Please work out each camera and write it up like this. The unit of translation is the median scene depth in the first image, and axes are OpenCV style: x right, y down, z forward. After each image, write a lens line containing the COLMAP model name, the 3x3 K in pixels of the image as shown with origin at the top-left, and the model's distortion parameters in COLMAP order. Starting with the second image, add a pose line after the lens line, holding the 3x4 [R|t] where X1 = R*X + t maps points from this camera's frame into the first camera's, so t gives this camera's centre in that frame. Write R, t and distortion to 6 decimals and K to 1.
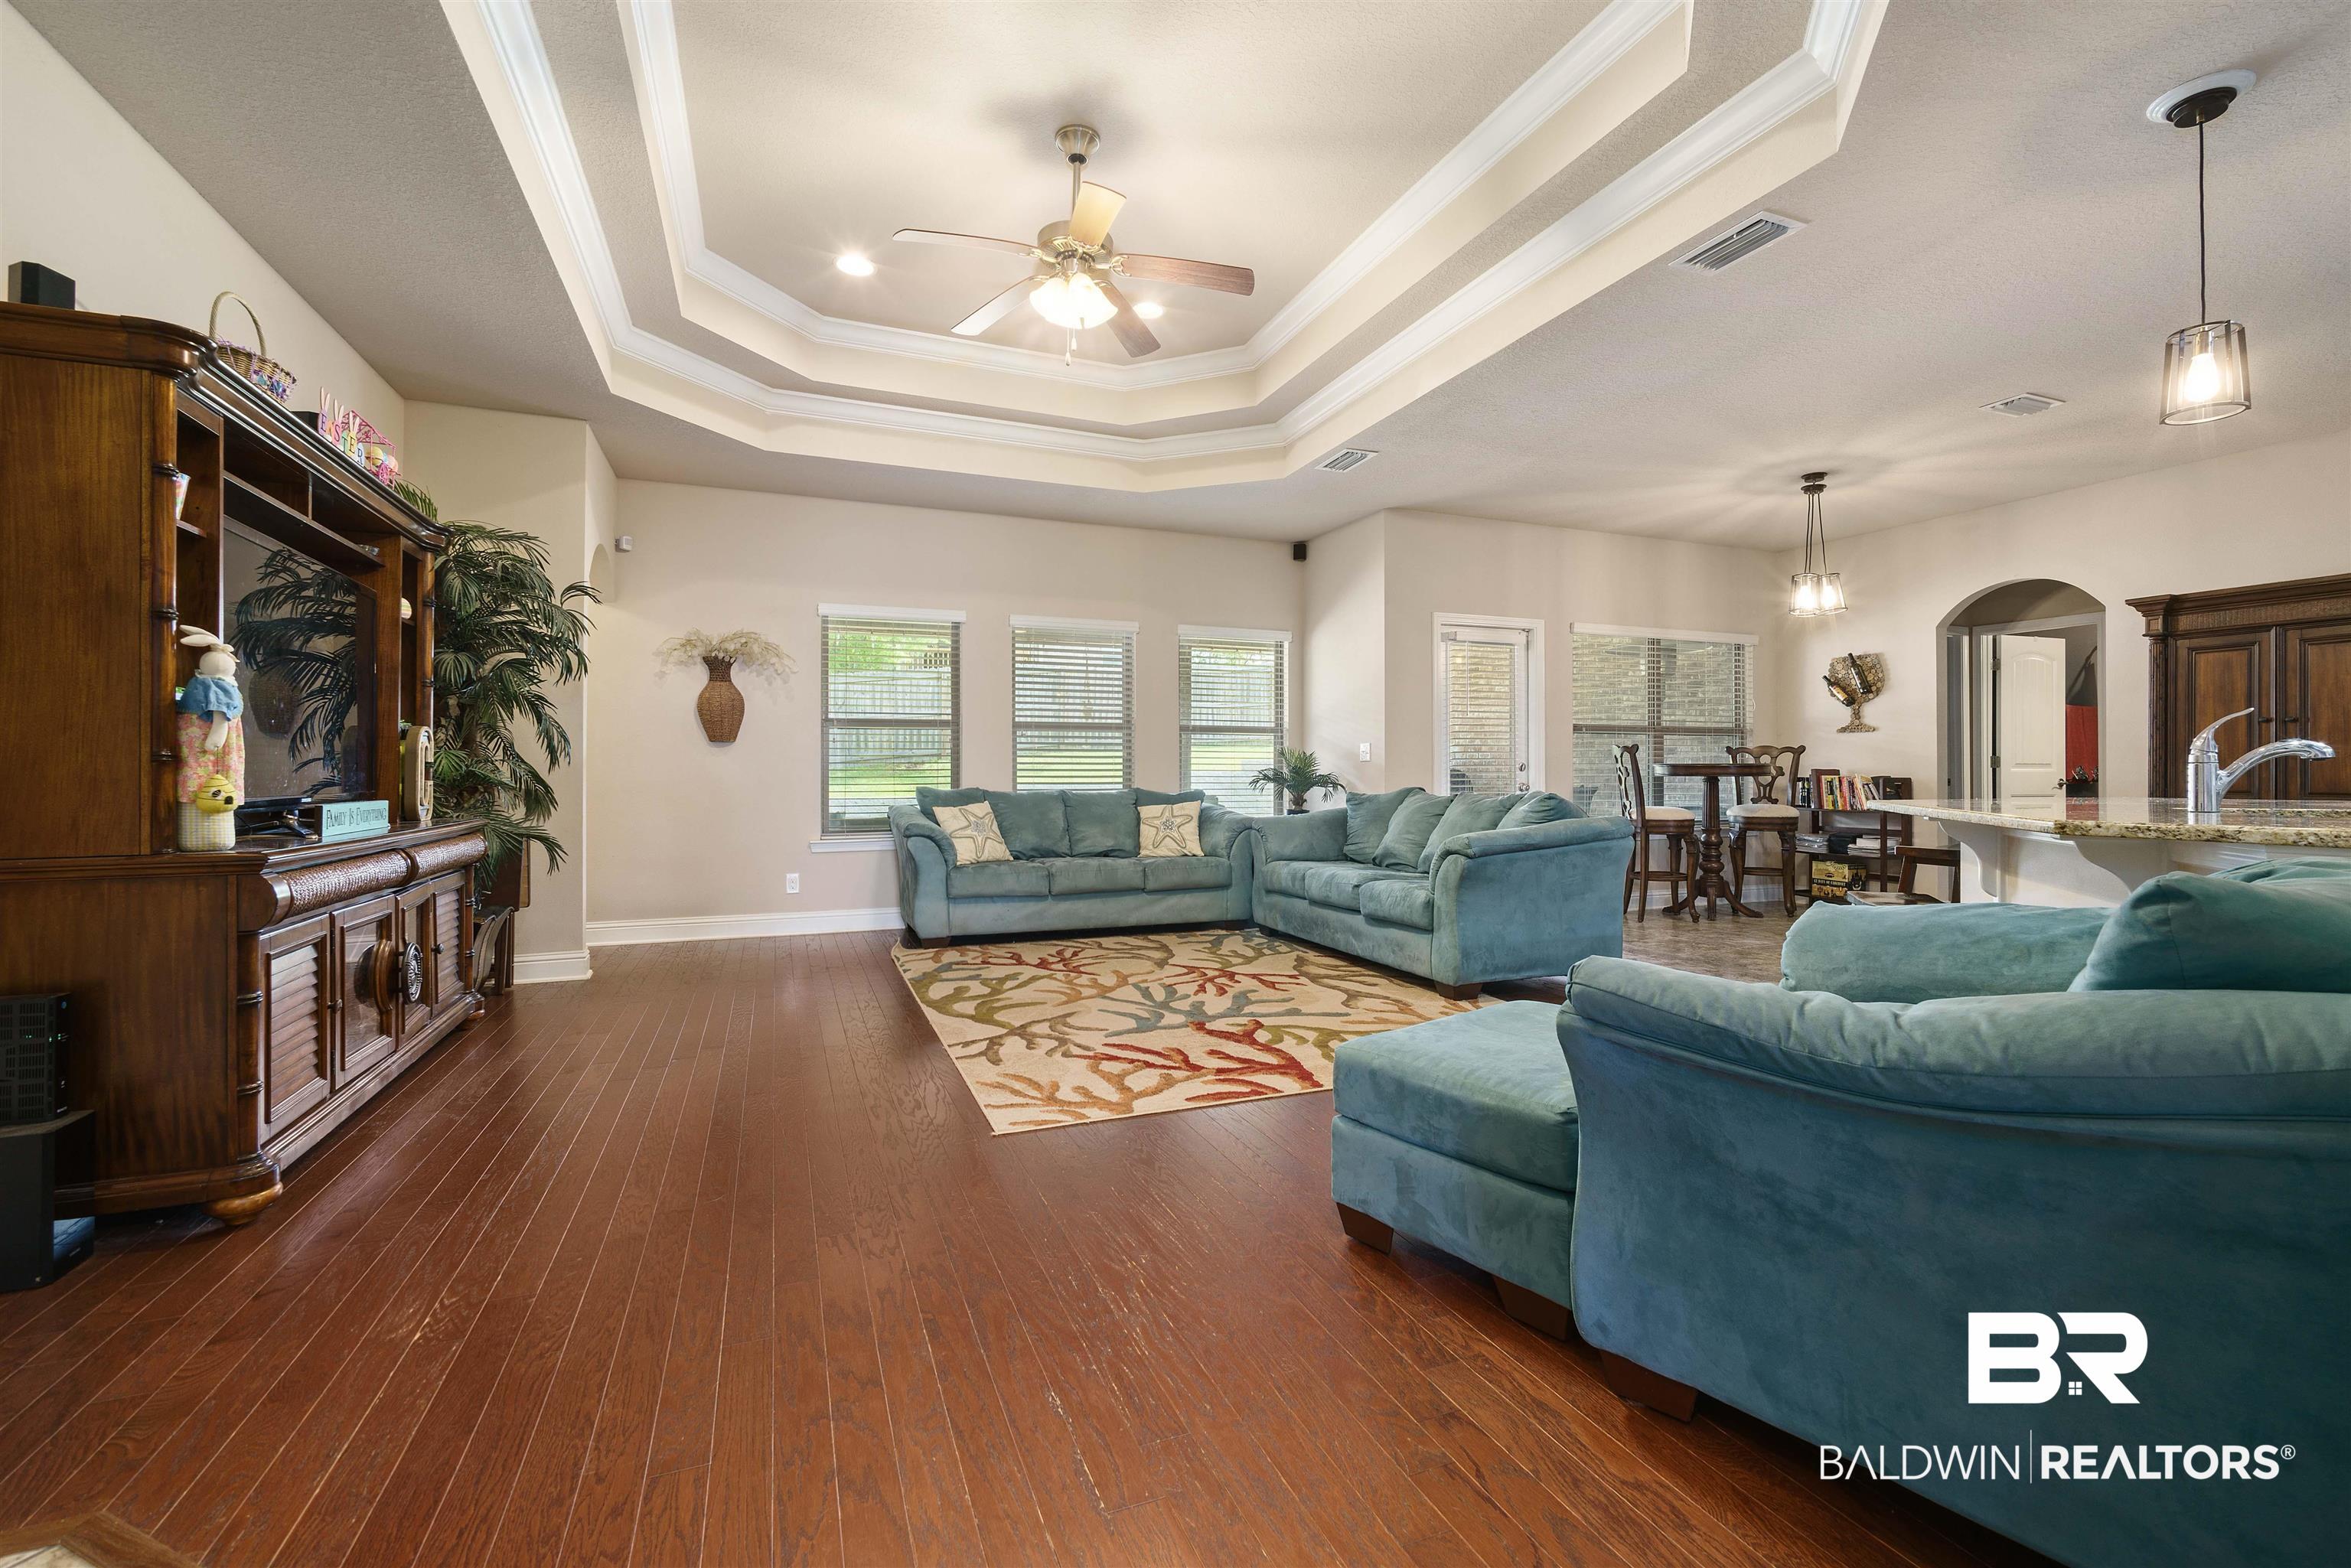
lens RADIAL K [[1012.5, 0, 1182.2], [0, 1012.5, 771.5], [0, 0, 1]] dist [-0.005800, 0.001253]
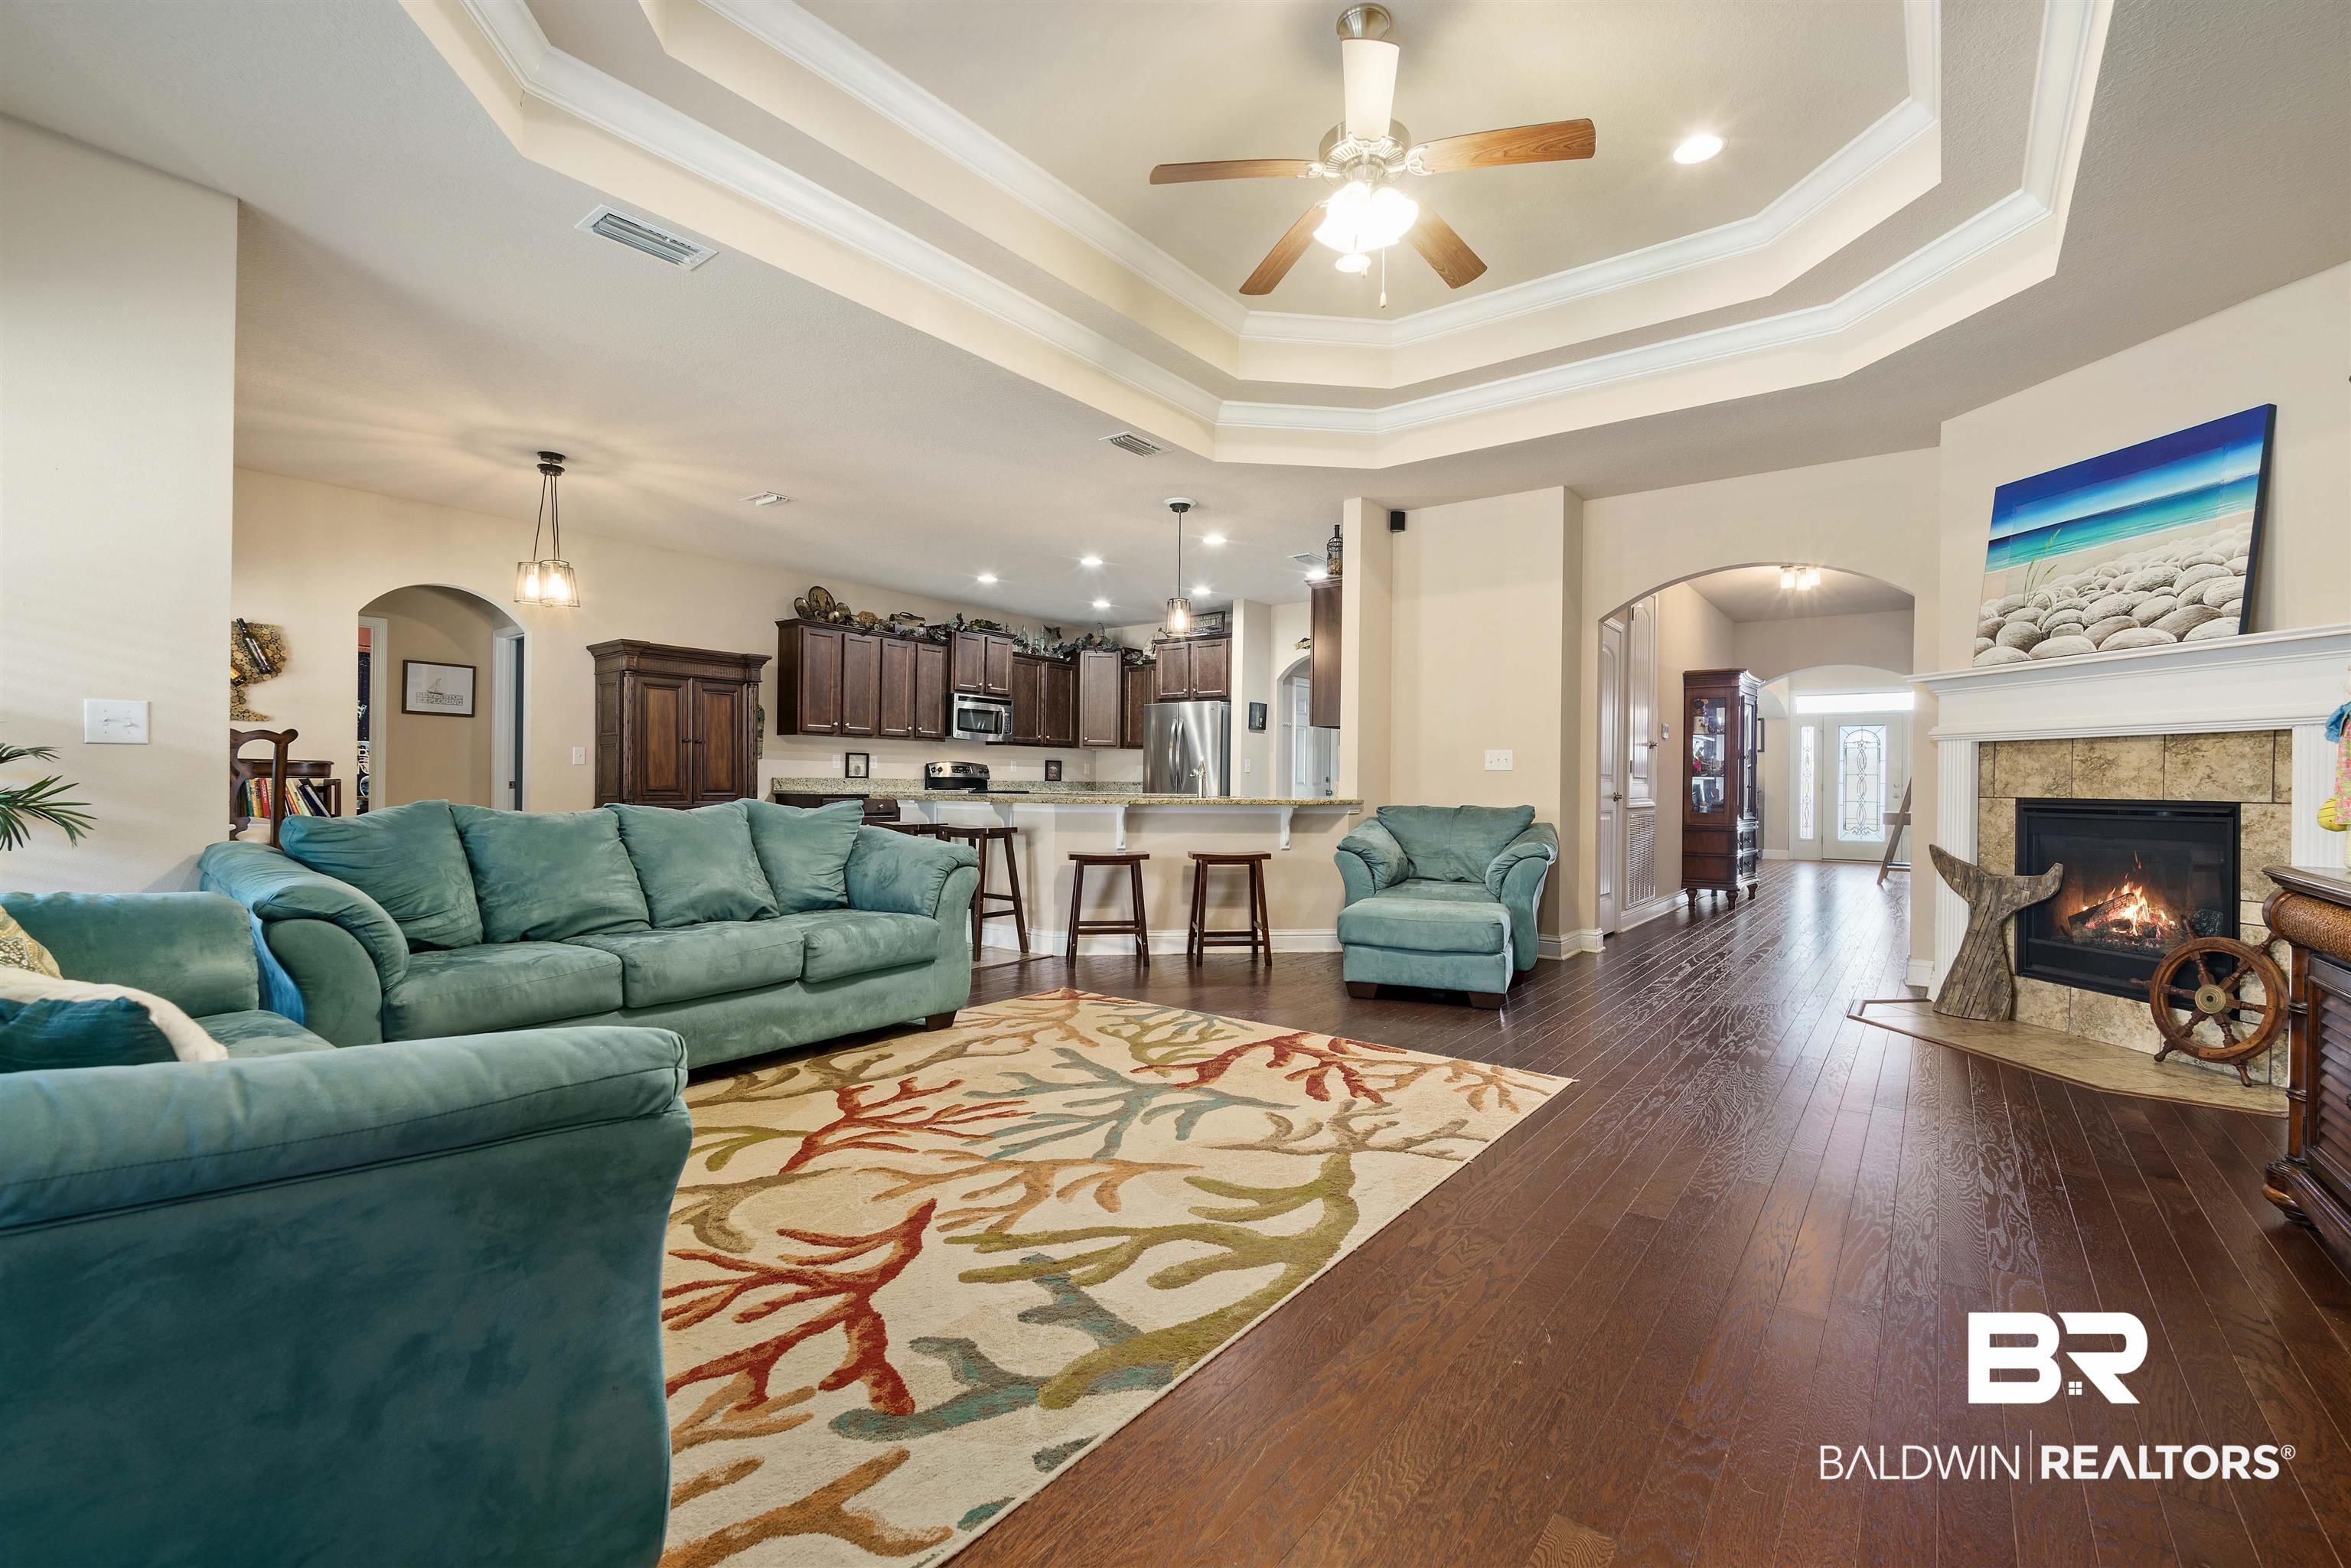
lens RADIAL K [[1012.5, 0, 1179.9], [0, 1012.5, 787.3], [0, 0, 1]] dist [-0.005800, 0.001253]
pose [[-0.516727, -0.010121, 0.856090, -0.753288], [-0.011721, 0.999920, 0.004747, 0.001945], [-0.856070, -0.007582, -0.516804, 1.566418]]
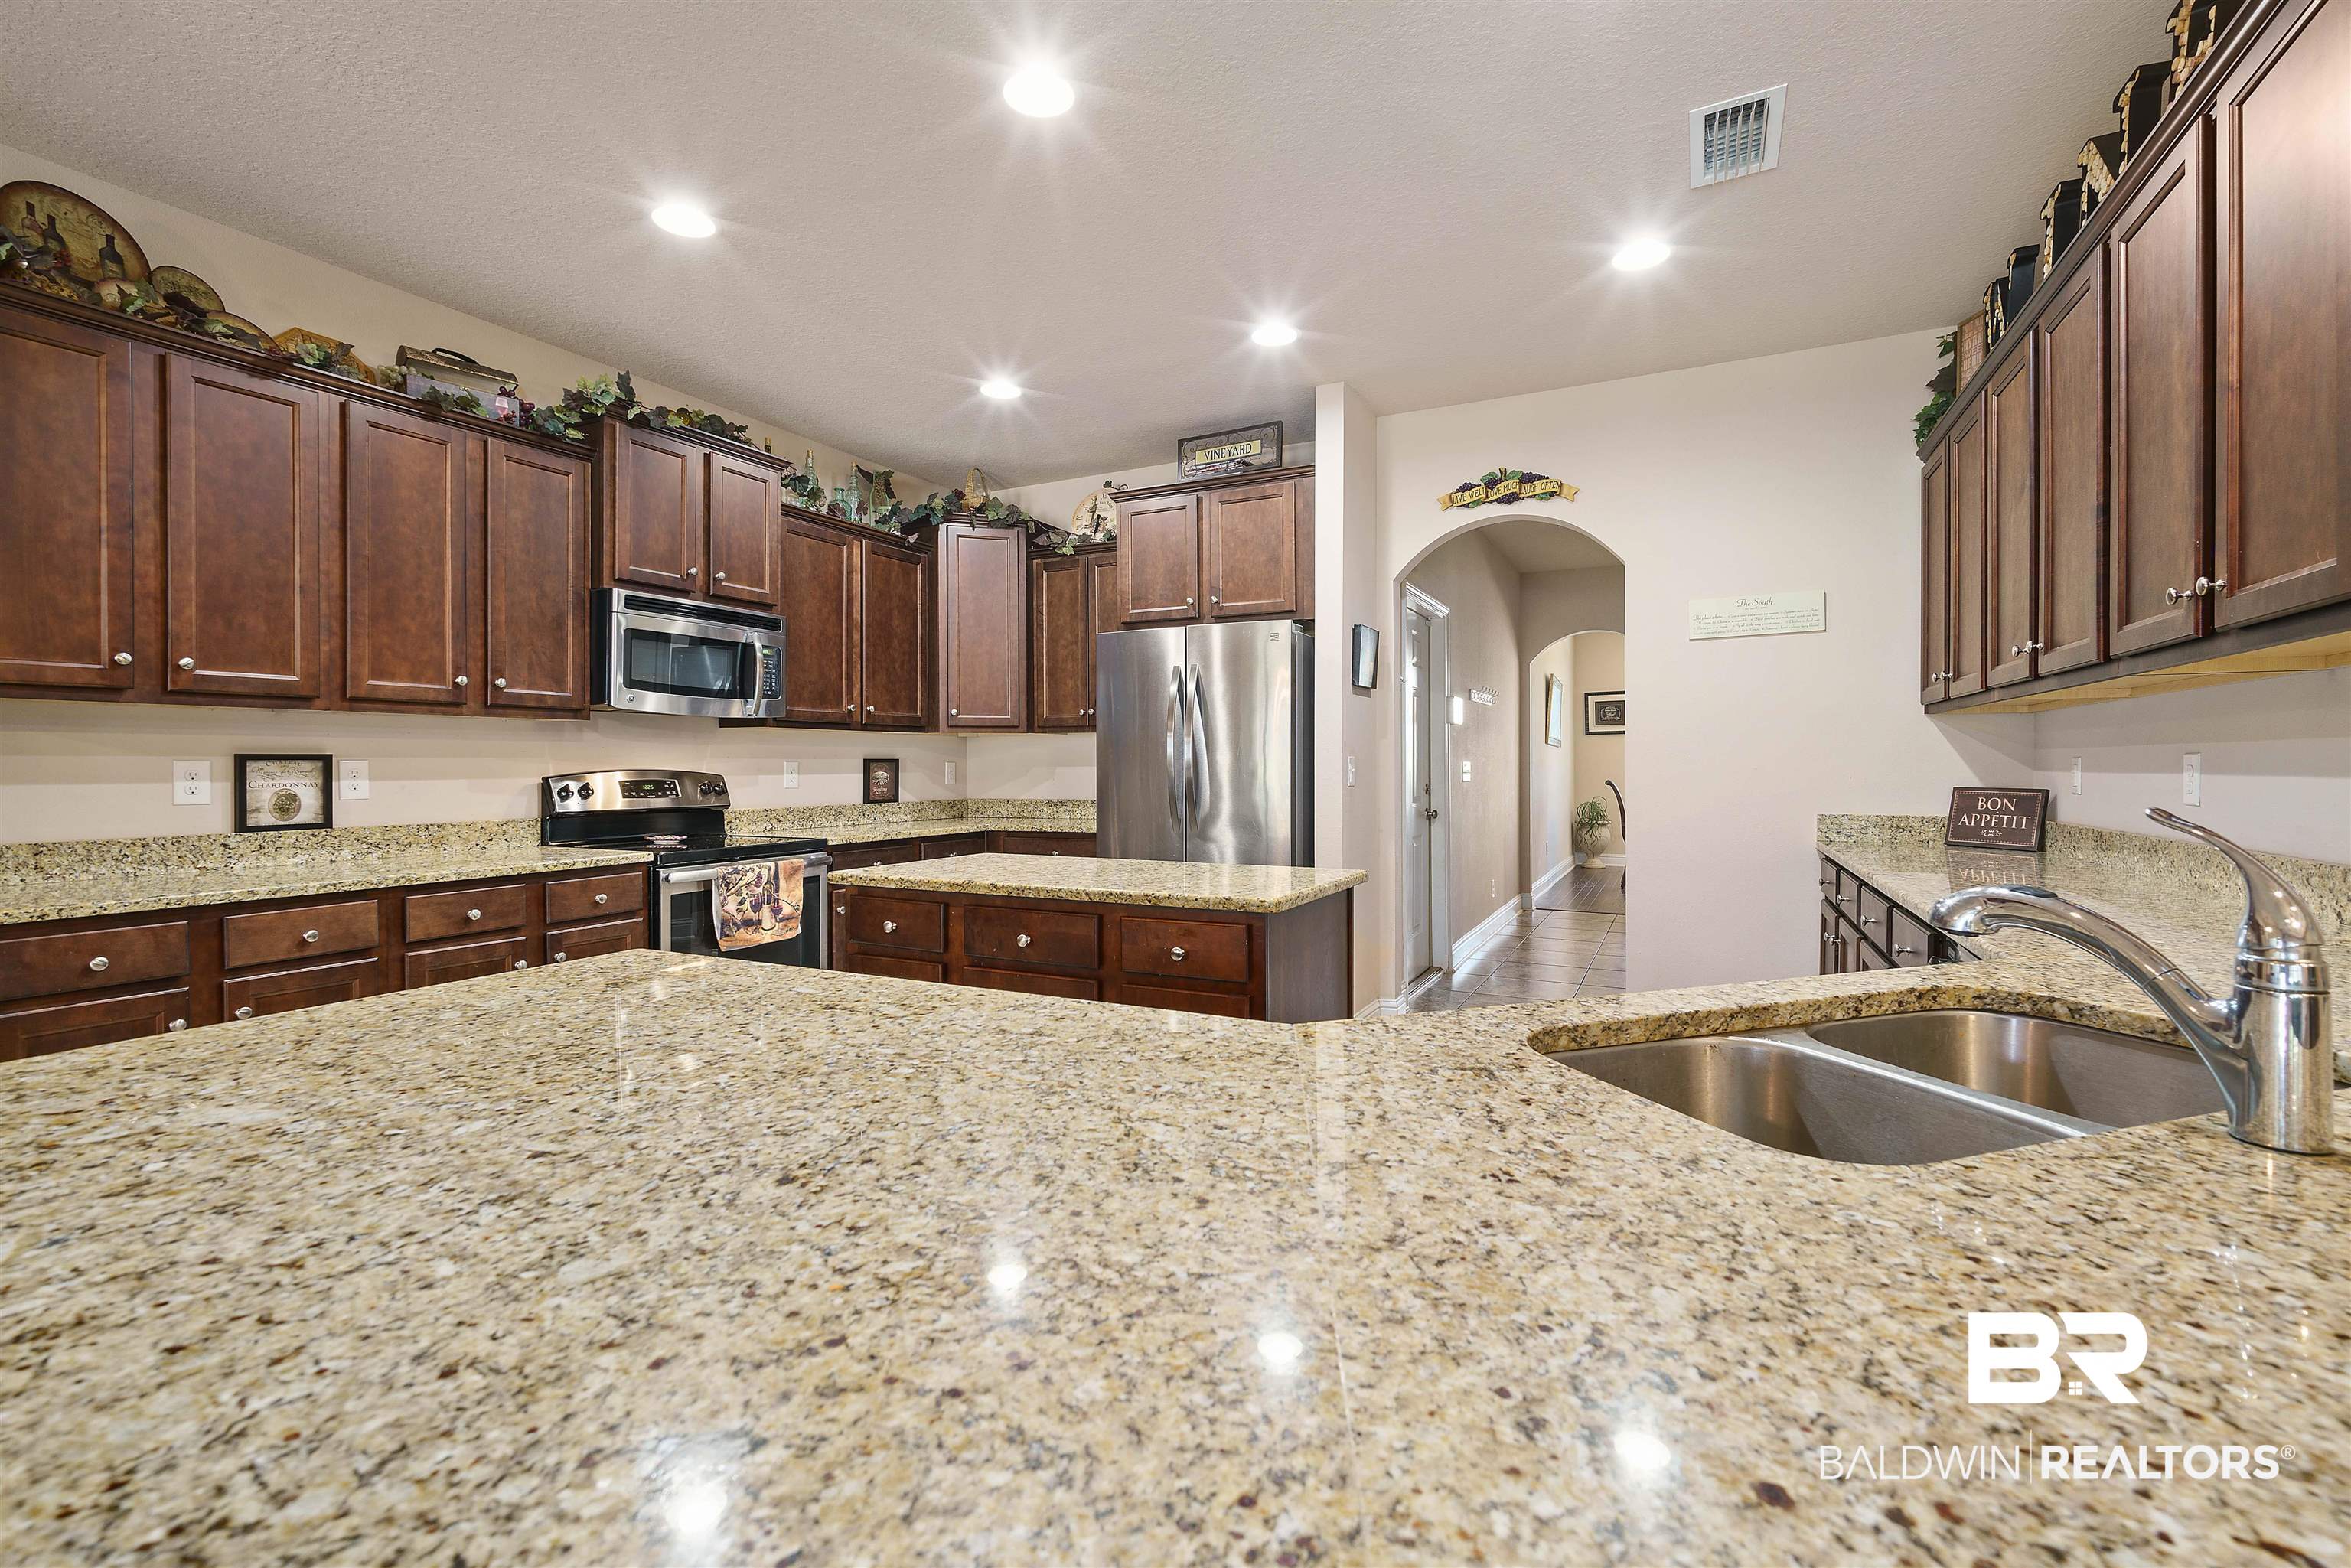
lens RADIAL K [[1012.5, 0, 1177.1], [0, 1012.5, 777.5], [0, 0, 1]] dist [-0.005800, 0.001253]
pose [[-0.663739, -0.010309, 0.747893, 0.667797], [0.001674, 0.999882, 0.015268, -0.053069], [-0.747963, 0.011386, -0.663643, 0.971003]]
